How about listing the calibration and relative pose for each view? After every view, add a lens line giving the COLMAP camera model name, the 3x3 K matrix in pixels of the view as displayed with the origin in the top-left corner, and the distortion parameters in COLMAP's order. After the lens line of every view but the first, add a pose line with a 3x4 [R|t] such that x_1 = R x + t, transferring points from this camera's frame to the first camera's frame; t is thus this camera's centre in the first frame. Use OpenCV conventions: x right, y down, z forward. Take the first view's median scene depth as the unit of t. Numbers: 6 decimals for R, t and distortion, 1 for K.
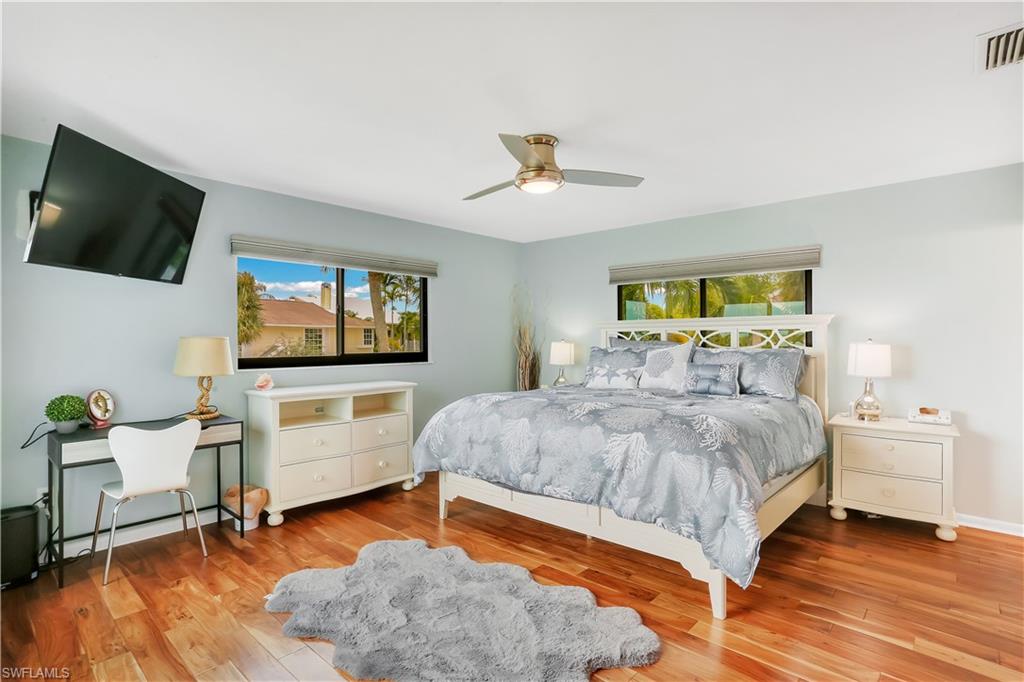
lens RADIAL K [[500.6, 0, 512.0], [0, 500.6, 345.2], [0, 0, 1]] dist [-0.003904, 0.004960]
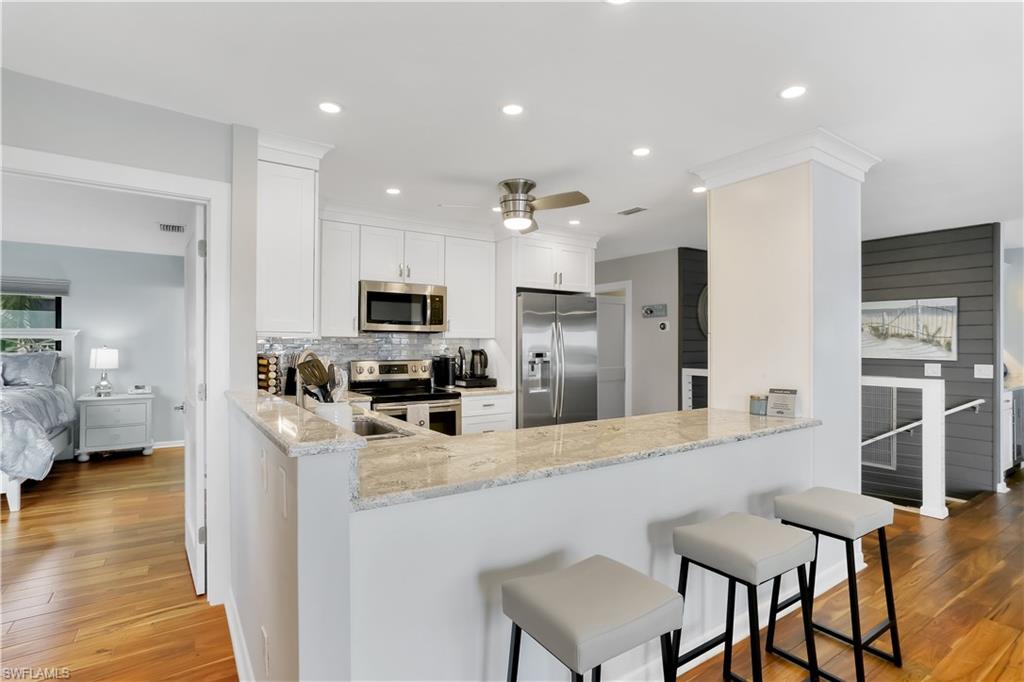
lens RADIAL K [[500.6, 0, 517.2], [0, 500.6, 347.8], [0, 0, 1]] dist [-0.003904, 0.004960]
pose [[0.241942, 0.003482, 0.970285, -0.531880], [0.004362, 0.999980, -0.004677, 0.006461], [-0.970281, 0.005364, 0.241921, -0.685836]]
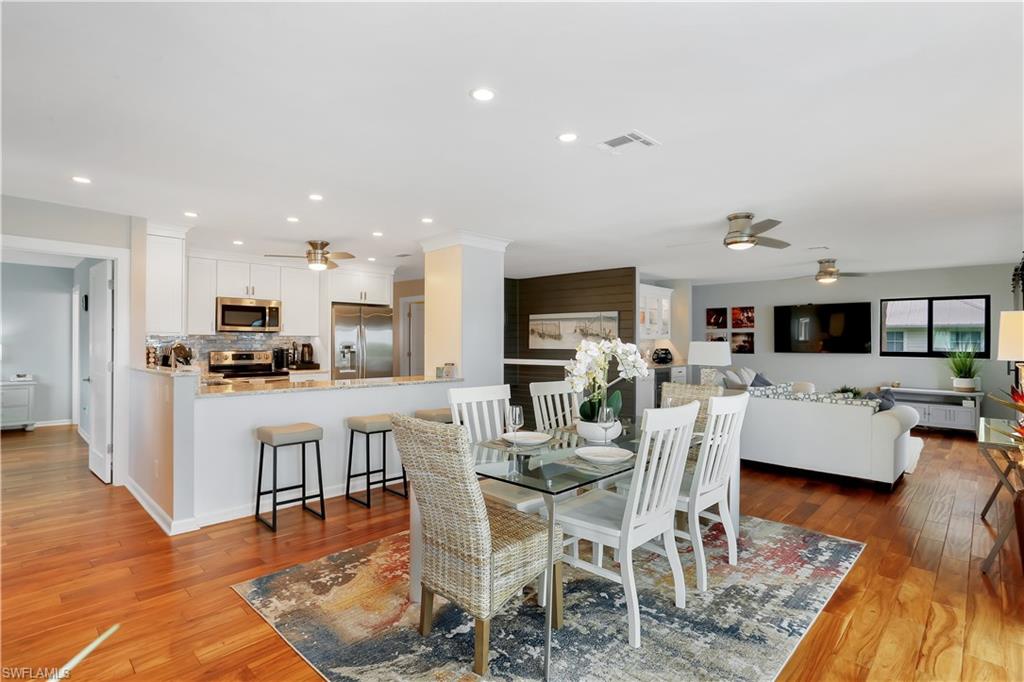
lens RADIAL K [[500.6, 0, 505.9], [0, 500.6, 340.7], [0, 0, 1]] dist [-0.003904, 0.004960]
pose [[0.057387, 0.008633, 0.998315, -1.110108], [0.005785, 0.999943, -0.008980, 0.014746], [-0.998335, 0.006291, 0.057334, -1.111243]]
